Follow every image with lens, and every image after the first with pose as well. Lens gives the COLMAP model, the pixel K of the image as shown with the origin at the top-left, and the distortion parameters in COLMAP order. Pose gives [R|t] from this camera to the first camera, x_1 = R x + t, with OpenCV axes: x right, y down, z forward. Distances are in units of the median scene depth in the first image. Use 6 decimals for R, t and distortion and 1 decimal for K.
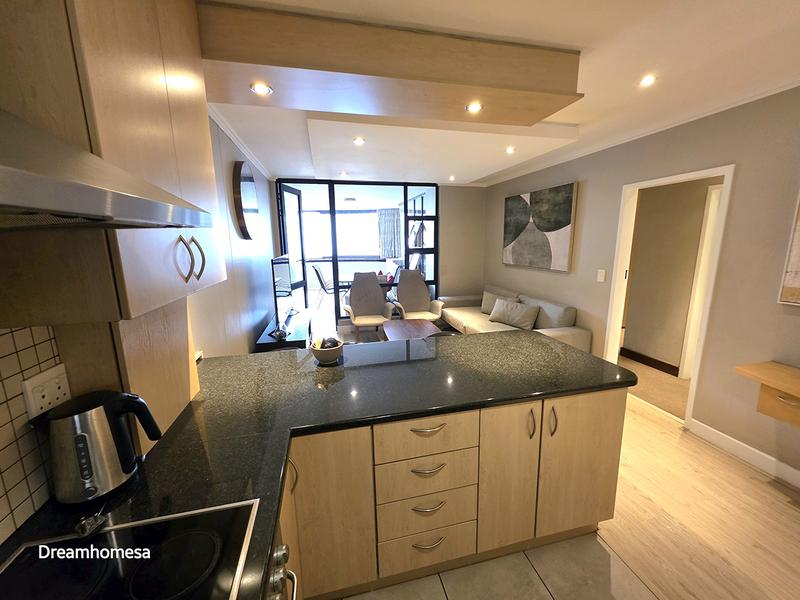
lens RADIAL K [[319.0, 0, 403.4], [0, 319.0, 298.5], [0, 0, 1]] dist [0.000264, -0.001383]
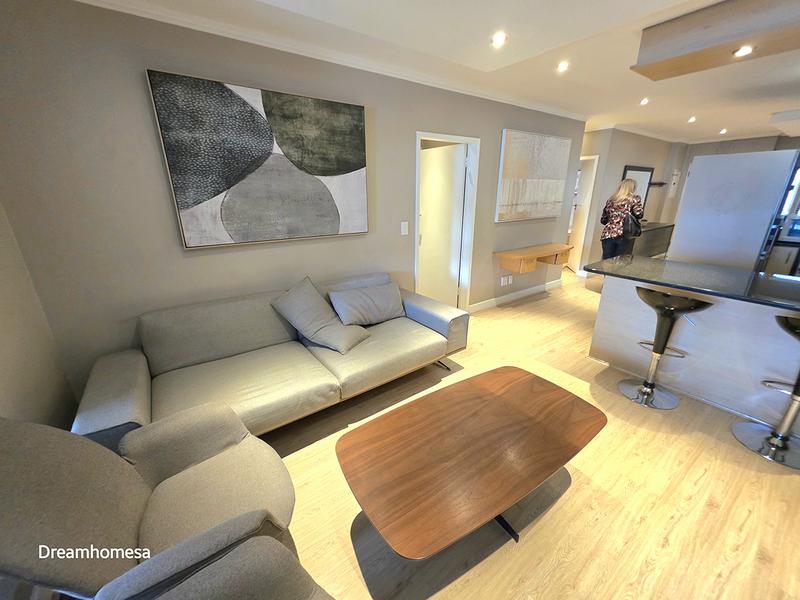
lens RADIAL K [[319.0, 0, 396.0], [0, 319.0, 298.2], [0, 0, 1]] dist [0.000264, -0.001383]
pose [[-0.370555, -0.281168, 0.885231, -0.210666], [0.181693, 0.912723, 0.365957, -0.182048], [-0.910866, 0.296448, -0.287128, 1.058839]]
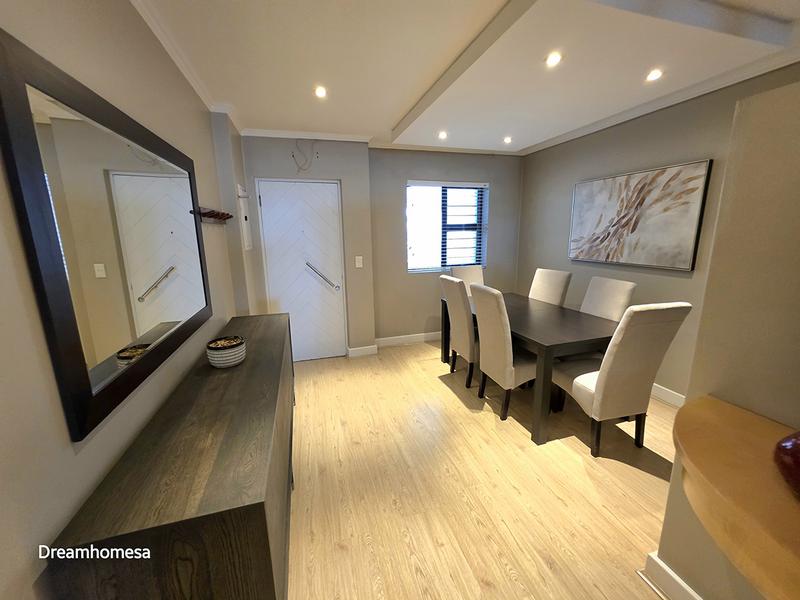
lens RADIAL K [[319.0, 0, 399.7], [0, 319.0, 298.8], [0, 0, 1]] dist [0.000264, -0.001383]
pose [[-0.997849, 0.036849, -0.054214, 0.555991], [0.012964, 0.921640, 0.387831, 0.030229], [0.064257, 0.386294, -0.920135, -0.119376]]
